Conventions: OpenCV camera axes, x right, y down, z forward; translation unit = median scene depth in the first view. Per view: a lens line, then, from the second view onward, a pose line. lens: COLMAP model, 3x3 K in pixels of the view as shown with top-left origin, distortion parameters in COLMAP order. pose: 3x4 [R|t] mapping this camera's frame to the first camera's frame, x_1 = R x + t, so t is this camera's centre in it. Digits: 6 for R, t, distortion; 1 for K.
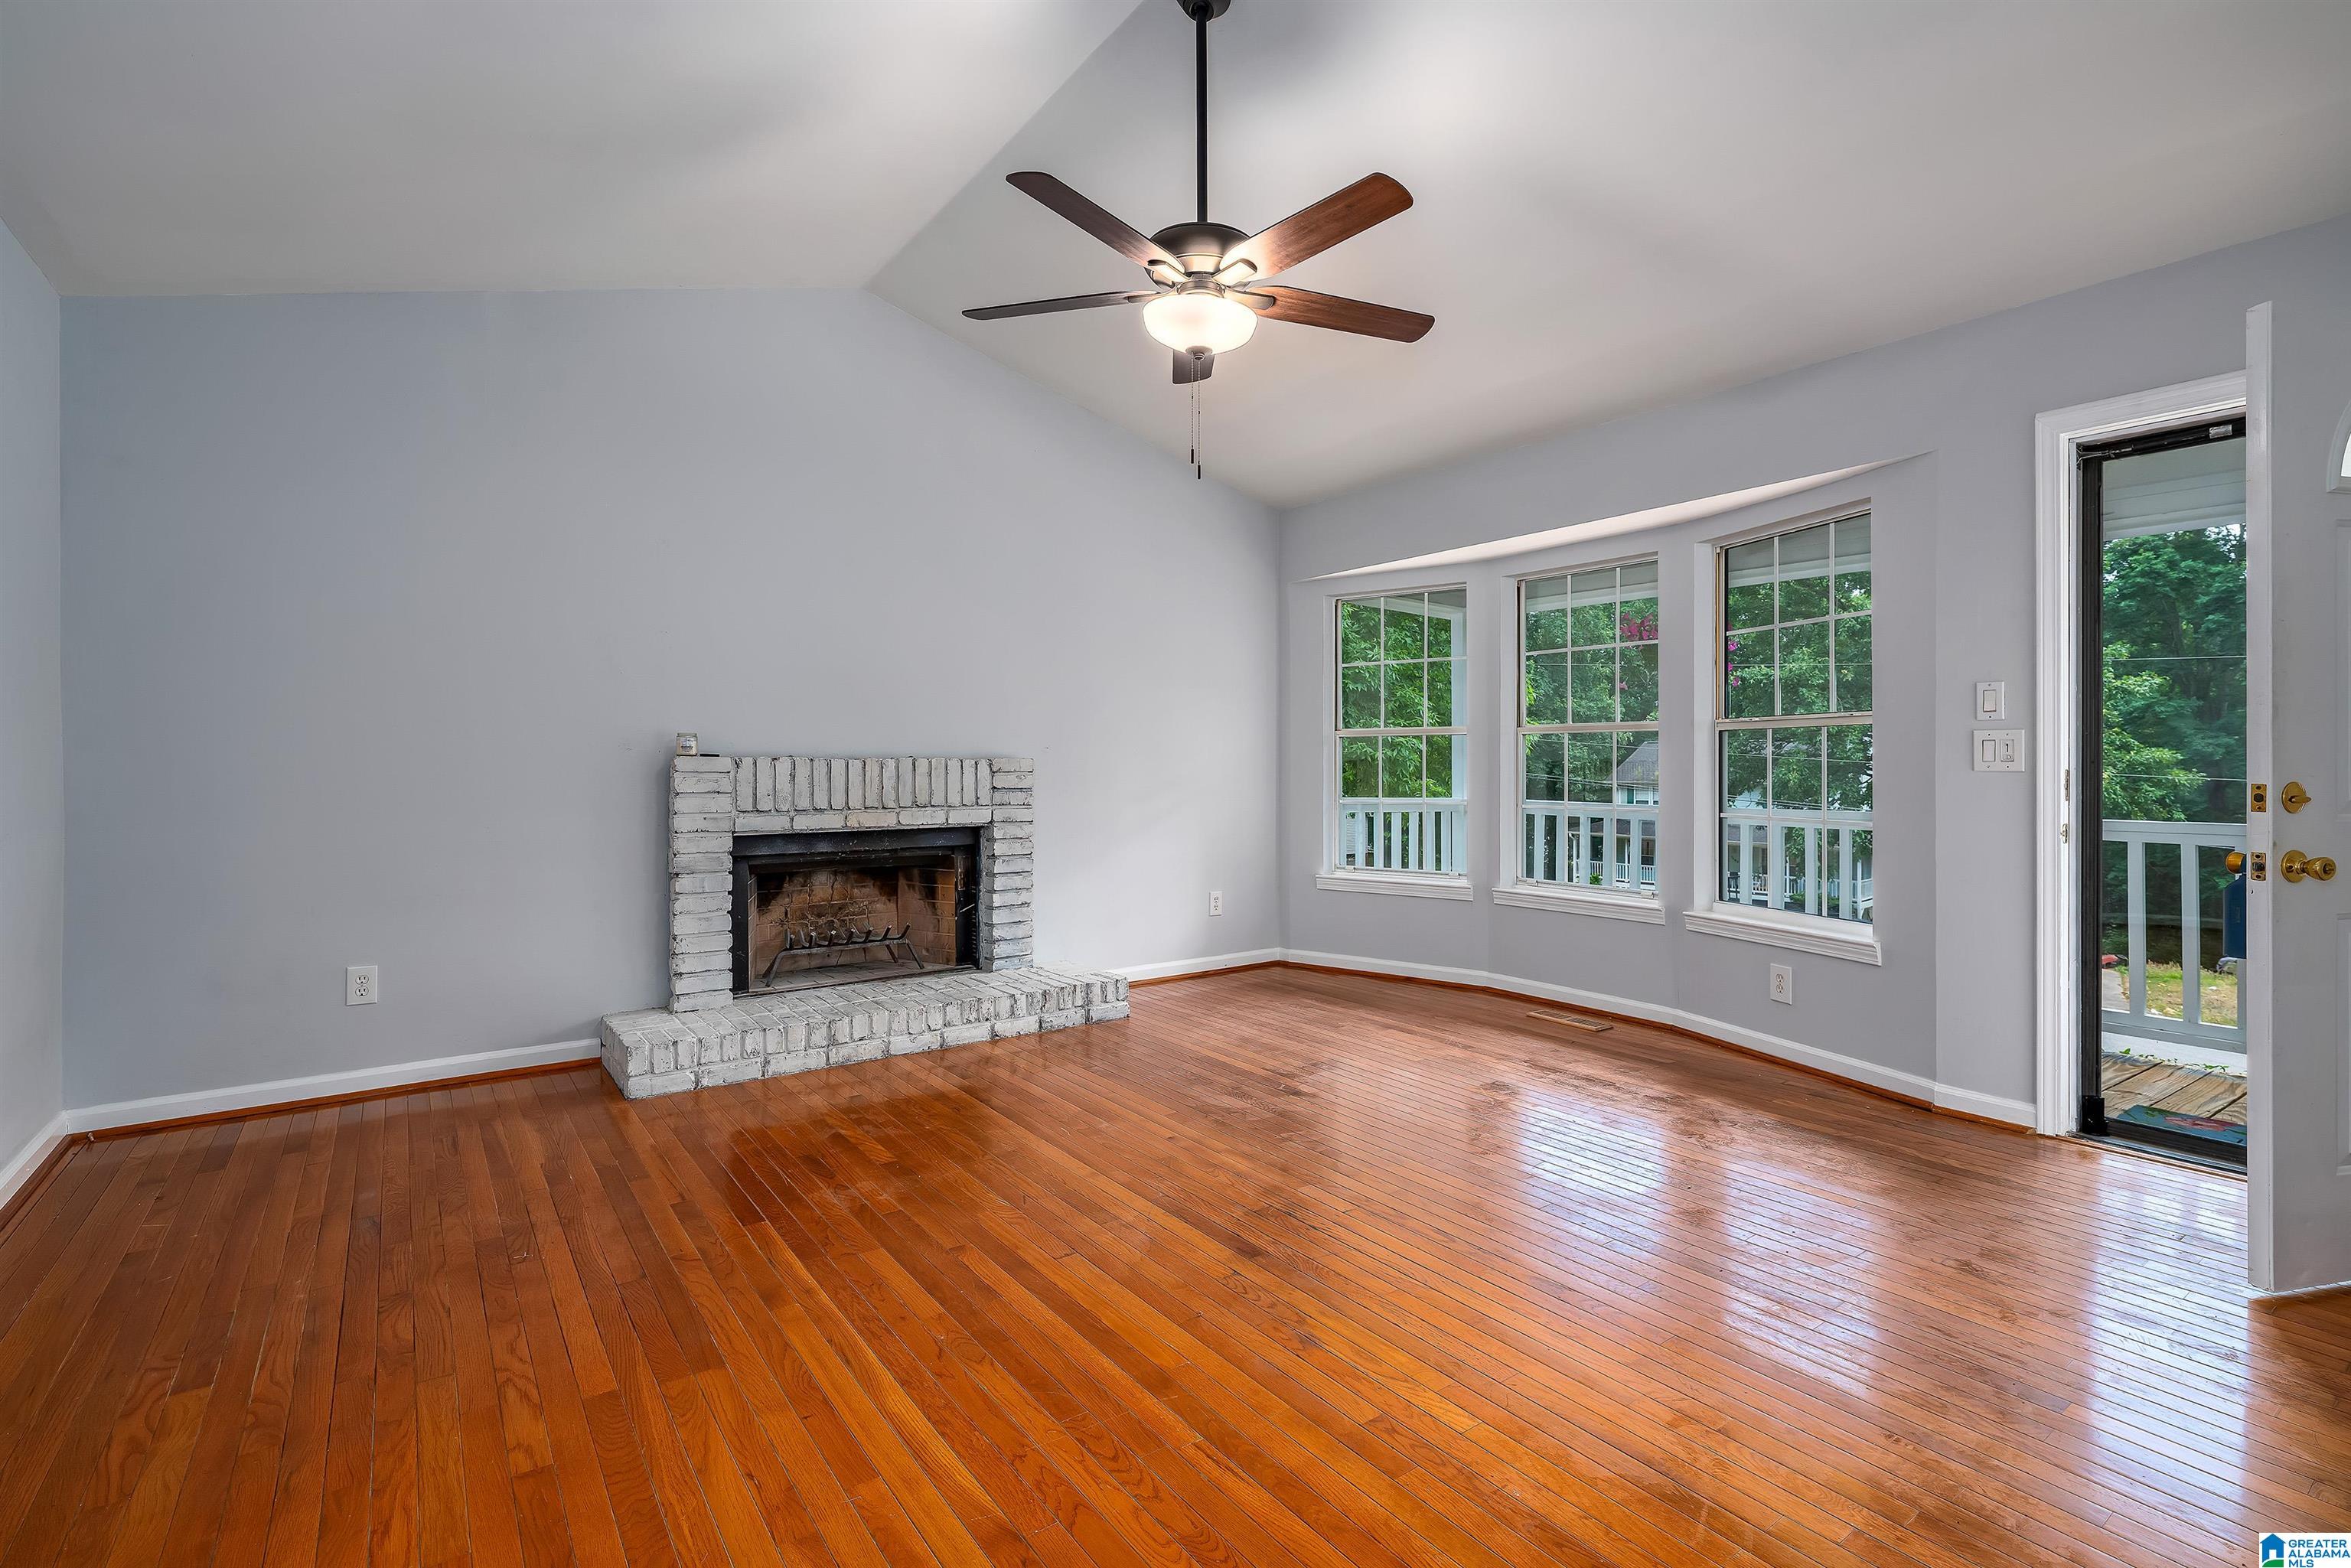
lens RADIAL K [[1073.4, 0, 1175.5], [0, 1073.4, 784.0], [0, 0, 1]] dist [0.002176, 0.000254]
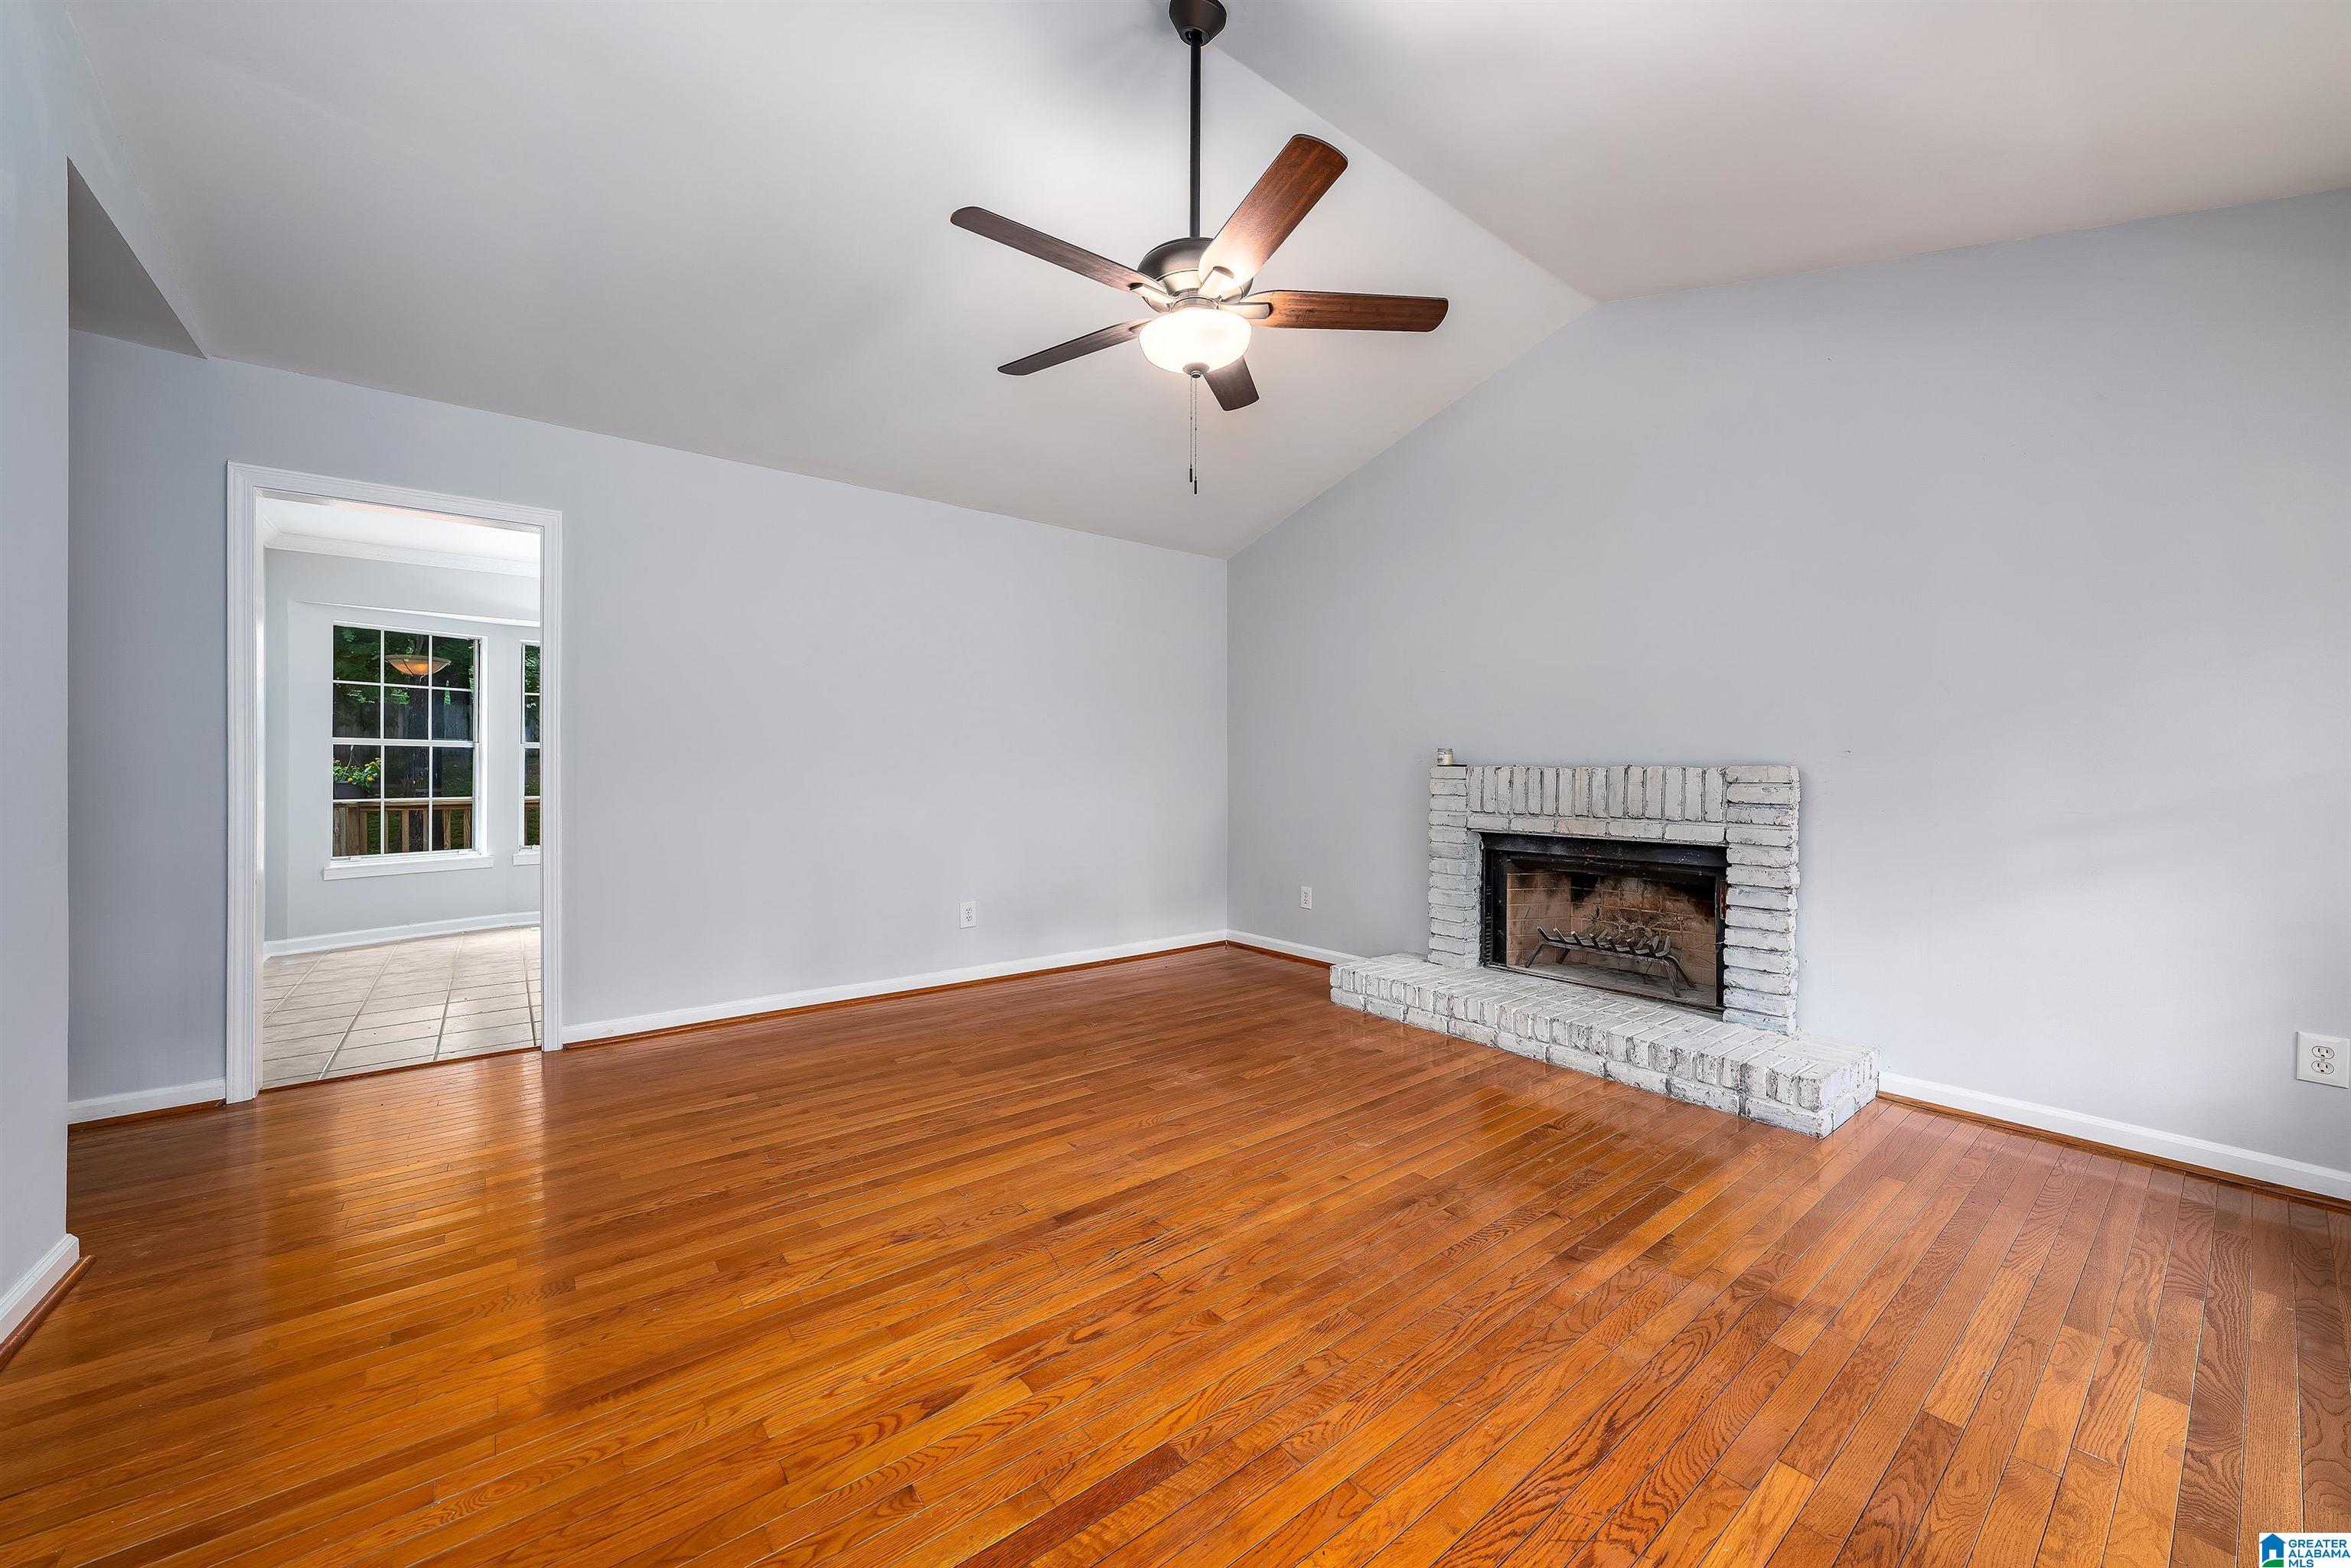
lens RADIAL K [[867.8, 0, 1175.5], [0, 867.8, 784.0], [0, 0, 1]] dist [-0.001628, -0.000074]
pose [[0.036595, 0.015441, -0.999211, 0.552602], [-0.019896, 0.999694, 0.014720, -0.012962], [0.999132, 0.019341, 0.036891, 0.620455]]
